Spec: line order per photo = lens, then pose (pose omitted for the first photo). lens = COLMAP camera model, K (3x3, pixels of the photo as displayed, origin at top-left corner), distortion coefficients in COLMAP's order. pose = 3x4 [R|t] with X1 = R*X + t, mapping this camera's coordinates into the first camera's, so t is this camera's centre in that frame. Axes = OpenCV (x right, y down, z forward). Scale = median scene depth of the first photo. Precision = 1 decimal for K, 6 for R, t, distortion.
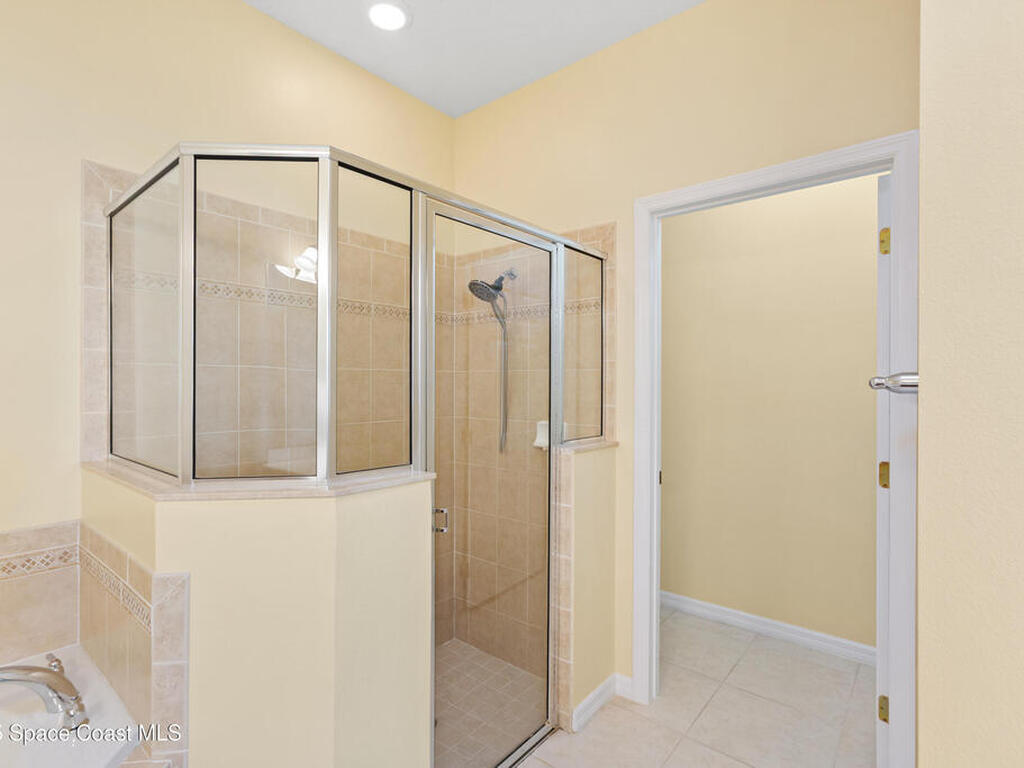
lens RADIAL K [[516.5, 0, 508.6], [0, 516.5, 384.4], [0, 0, 1]] dist [-0.022781, 0.019204]
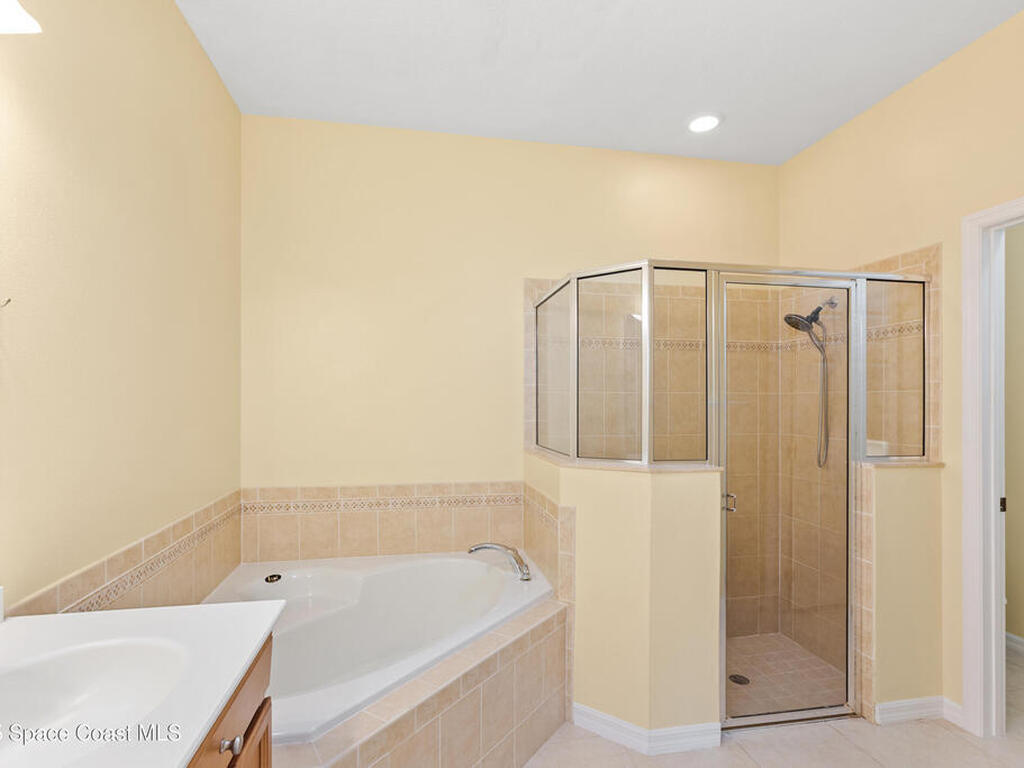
lens RADIAL K [[516.5, 0, 508.6], [0, 516.5, 384.4], [0, 0, 1]] dist [-0.022781, 0.019204]
pose [[0.772044, -0.022615, -0.635167, 0.218240], [-0.002391, 0.999256, -0.038485, -0.000581], [0.635565, 0.031231, 0.771415, -0.341792]]
